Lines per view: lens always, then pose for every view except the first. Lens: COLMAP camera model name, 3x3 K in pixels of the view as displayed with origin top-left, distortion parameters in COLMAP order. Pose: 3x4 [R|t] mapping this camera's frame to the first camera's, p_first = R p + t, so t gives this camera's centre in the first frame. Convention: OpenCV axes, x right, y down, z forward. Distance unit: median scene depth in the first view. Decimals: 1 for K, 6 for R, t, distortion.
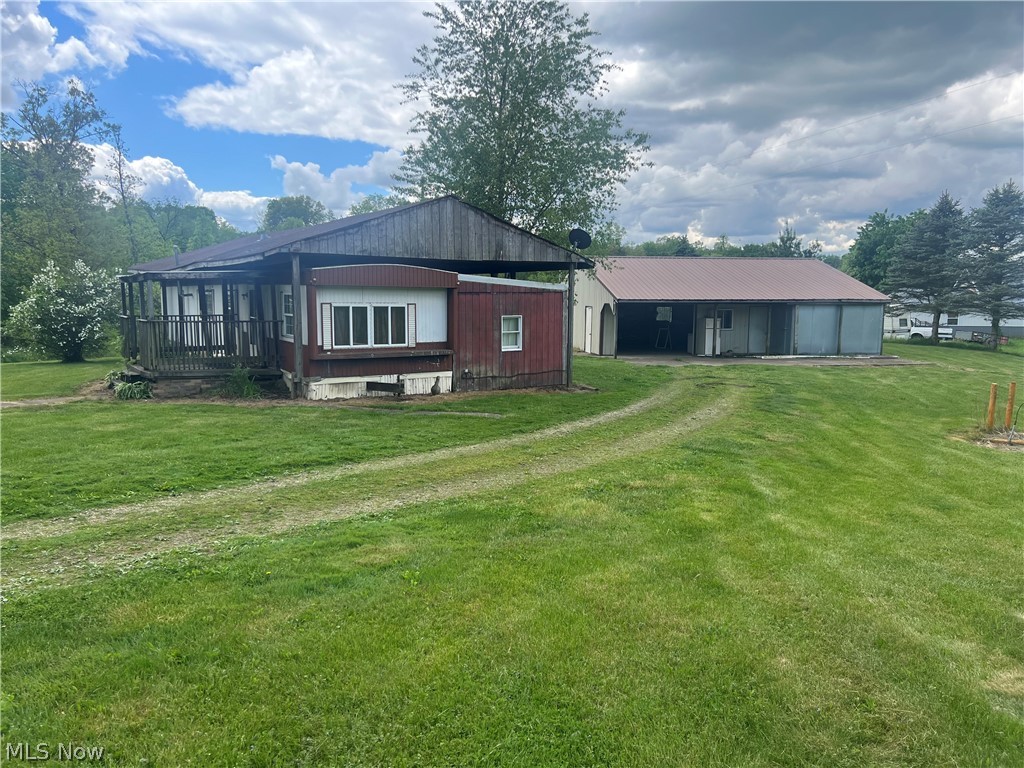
lens RADIAL K [[790.3, 0, 512.0], [0, 790.3, 384.0], [0, 0, 1]] dist [0.019248, -0.010222]
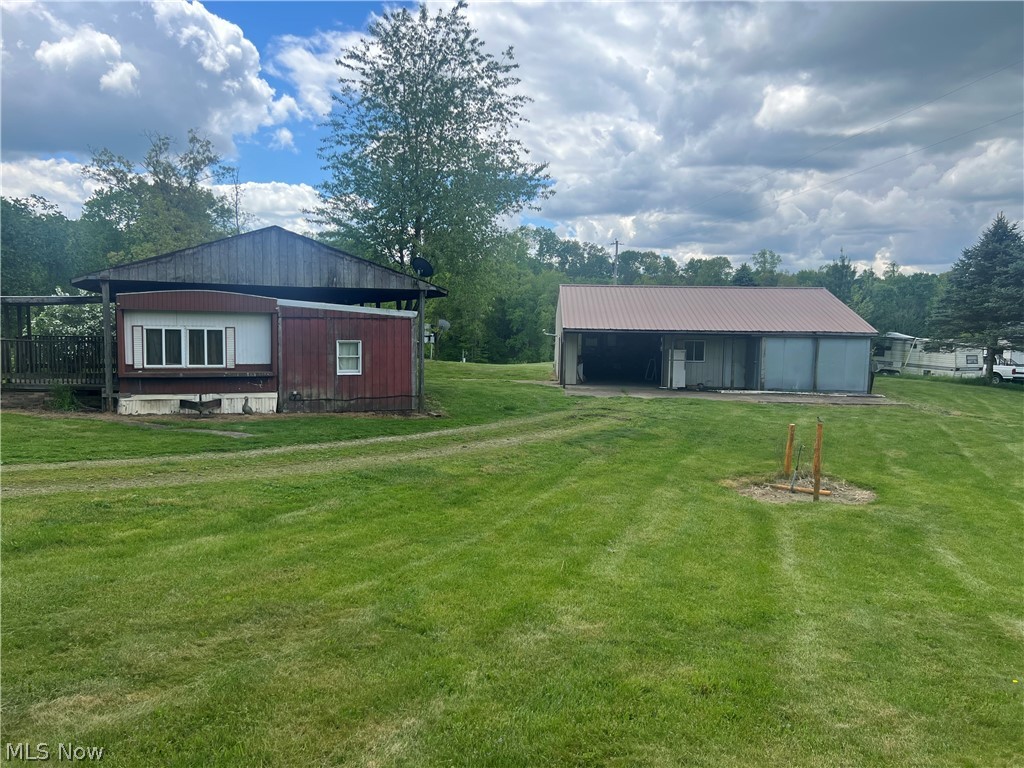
lens RADIAL K [[793.7, 0, 511.9], [0, 793.7, 348.0], [0, 0, 1]] dist [0.017424, -0.003191]
pose [[0.977699, 0.019906, -0.209065, 0.437063], [-0.036697, 0.996375, -0.076744, -0.005551], [0.206780, 0.082705, 0.974886, 0.038227]]
